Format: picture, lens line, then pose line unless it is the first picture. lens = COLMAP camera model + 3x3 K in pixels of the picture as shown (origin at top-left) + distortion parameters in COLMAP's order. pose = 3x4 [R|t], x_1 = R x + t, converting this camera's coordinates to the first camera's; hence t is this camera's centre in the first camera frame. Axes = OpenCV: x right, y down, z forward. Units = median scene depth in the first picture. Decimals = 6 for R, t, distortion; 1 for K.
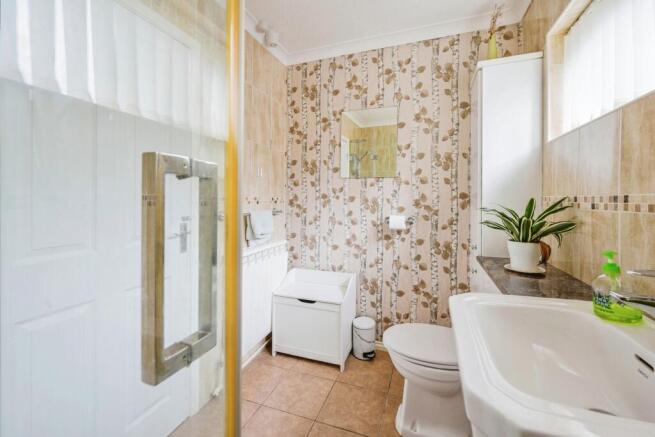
lens RADIAL K [[266.9, 0, 328.6], [0, 266.9, 200.7], [0, 0, 1]] dist [0.000183, 0.000059]
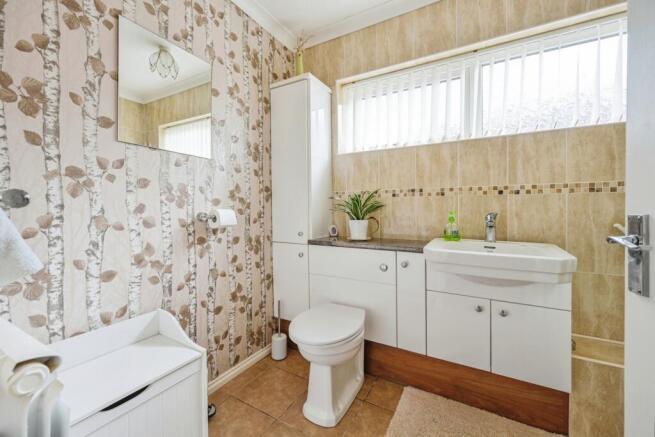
lens RADIAL K [[266.9, 0, 325.9], [0, 266.9, 212.9], [0, 0, 1]] dist [0.000183, 0.000059]
pose [[0.167355, -0.017483, 0.985742, -0.437103], [0.005468, 0.999844, 0.016804, 0.052841], [-0.985882, 0.002578, 0.167424, 0.554680]]
